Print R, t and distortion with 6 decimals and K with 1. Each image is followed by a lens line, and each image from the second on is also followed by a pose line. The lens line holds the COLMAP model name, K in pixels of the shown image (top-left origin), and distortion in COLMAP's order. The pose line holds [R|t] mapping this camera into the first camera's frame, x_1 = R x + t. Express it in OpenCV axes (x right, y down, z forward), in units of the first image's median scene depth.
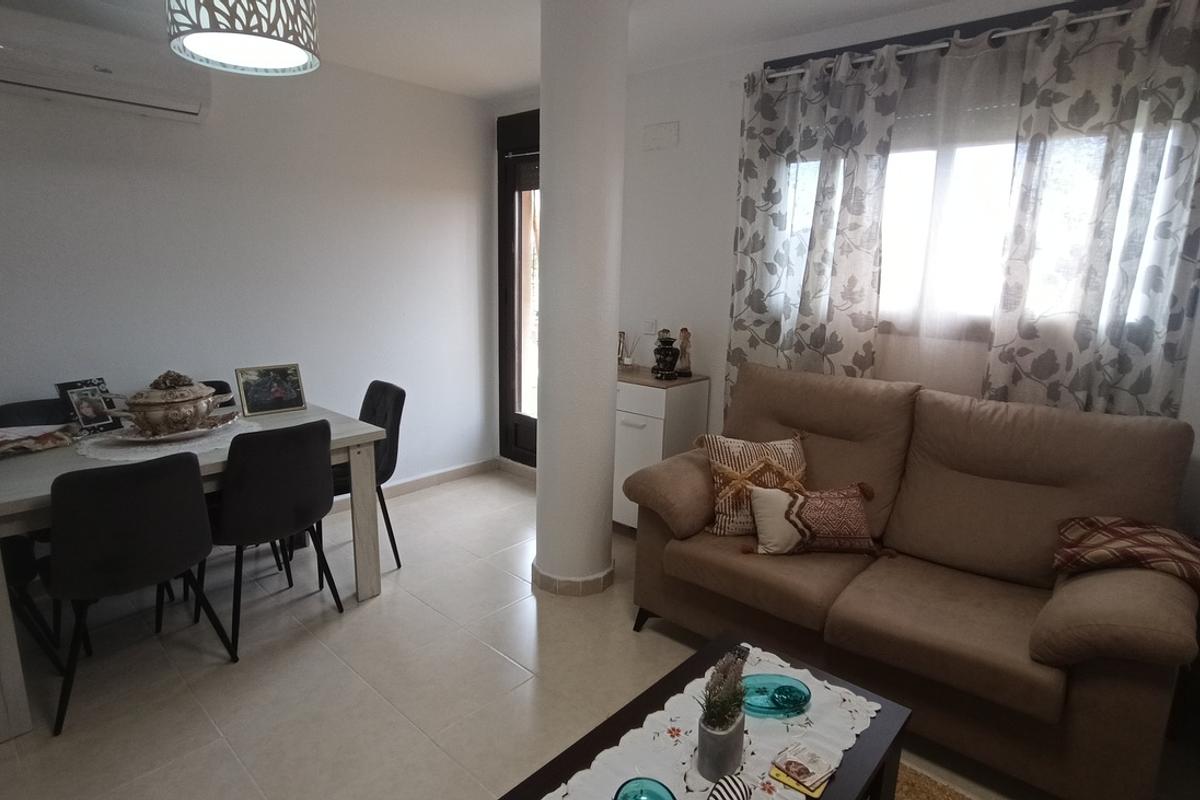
lens RADIAL K [[649.7, 0, 590.5], [0, 649.7, 396.2], [0, 0, 1]] dist [-0.035154, 0.025440]
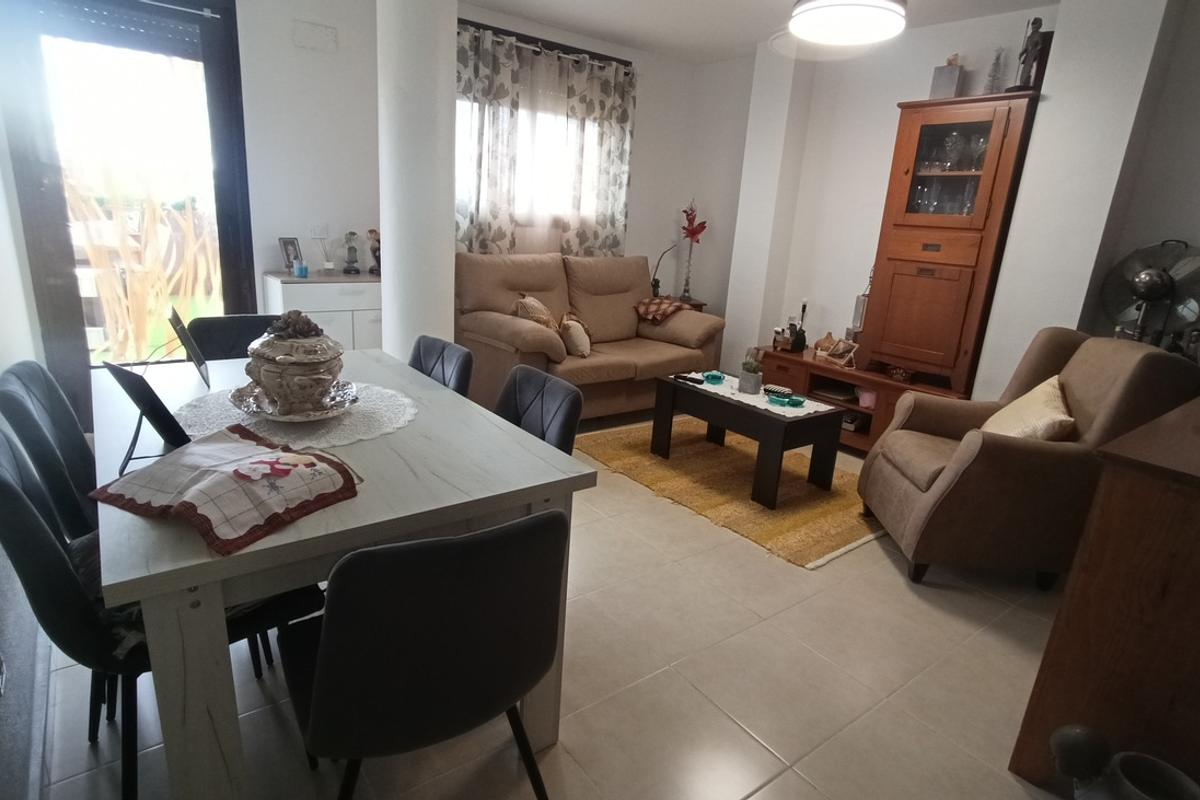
lens RADIAL K [[649.7, 0, 590.5], [0, 649.7, 396.2], [0, 0, 1]] dist [-0.035154, 0.025440]
pose [[0.186315, -0.276631, 0.942742, -1.188105], [0.138753, 0.957335, 0.253491, -0.077695], [-0.972643, 0.083579, 0.216749, 0.534589]]
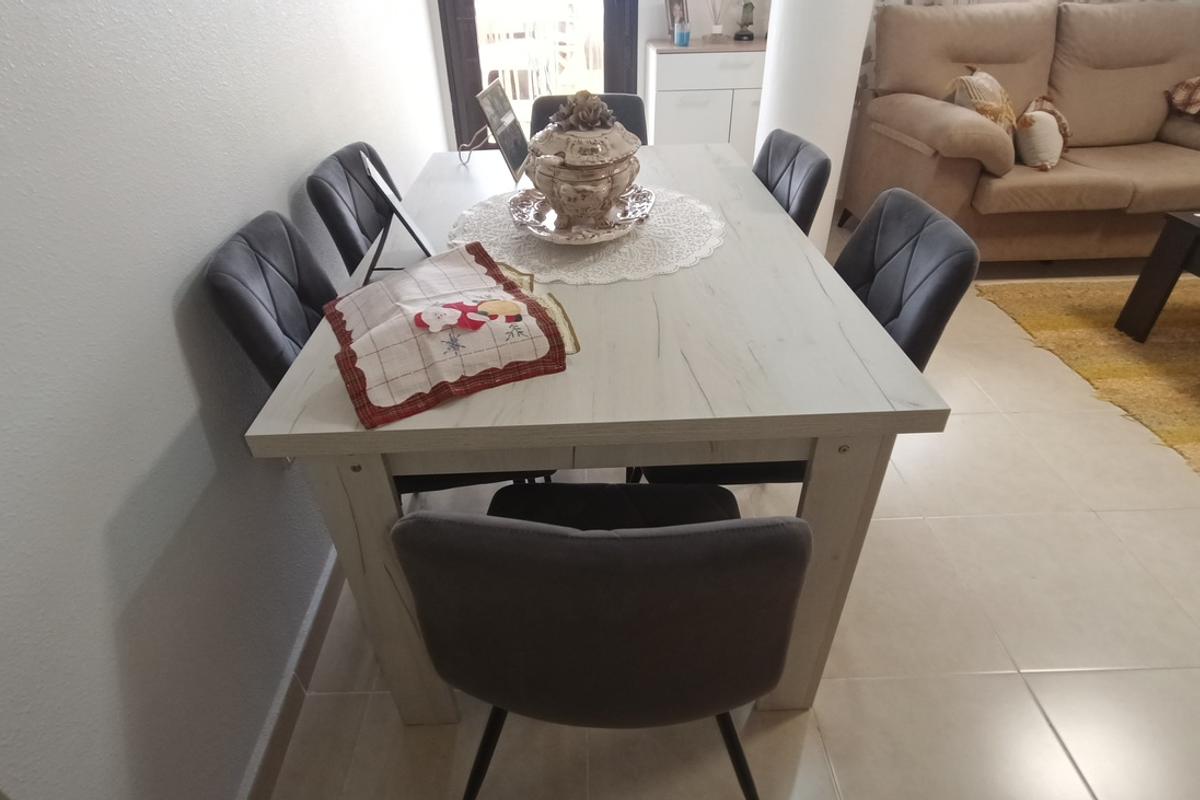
lens RADIAL K [[649.7, 0, 590.5], [0, 649.7, 396.2], [0, 0, 1]] dist [-0.035154, 0.025440]
pose [[0.719672, -0.424896, 0.549123, -0.979306], [0.176628, 0.876904, 0.447038, -0.052467], [-0.671472, -0.224730, 0.706131, 0.551924]]
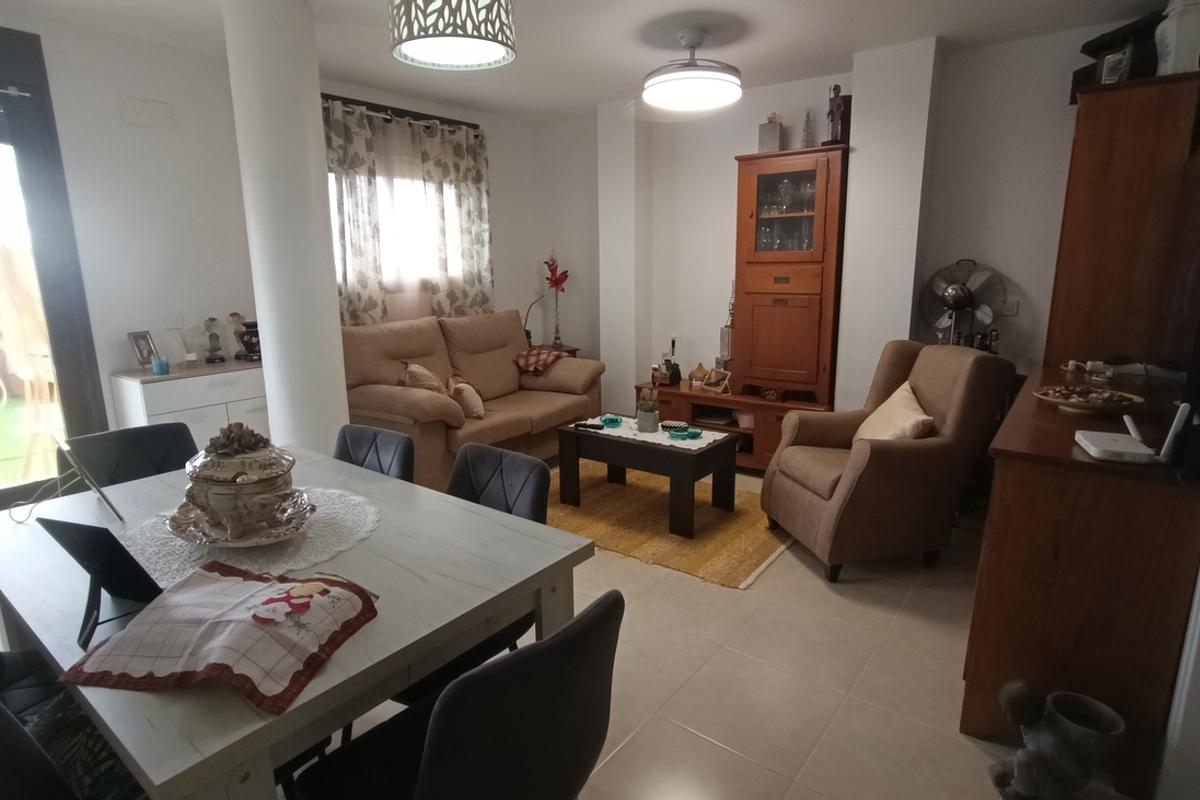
lens RADIAL K [[649.7, 0, 590.5], [0, 649.7, 396.2], [0, 0, 1]] dist [-0.035154, 0.025440]
pose [[-0.076699, -0.224839, 0.971373, -1.206784], [0.212094, 0.948266, 0.236237, -0.130531], [-0.974235, 0.224142, -0.025044, 0.643349]]
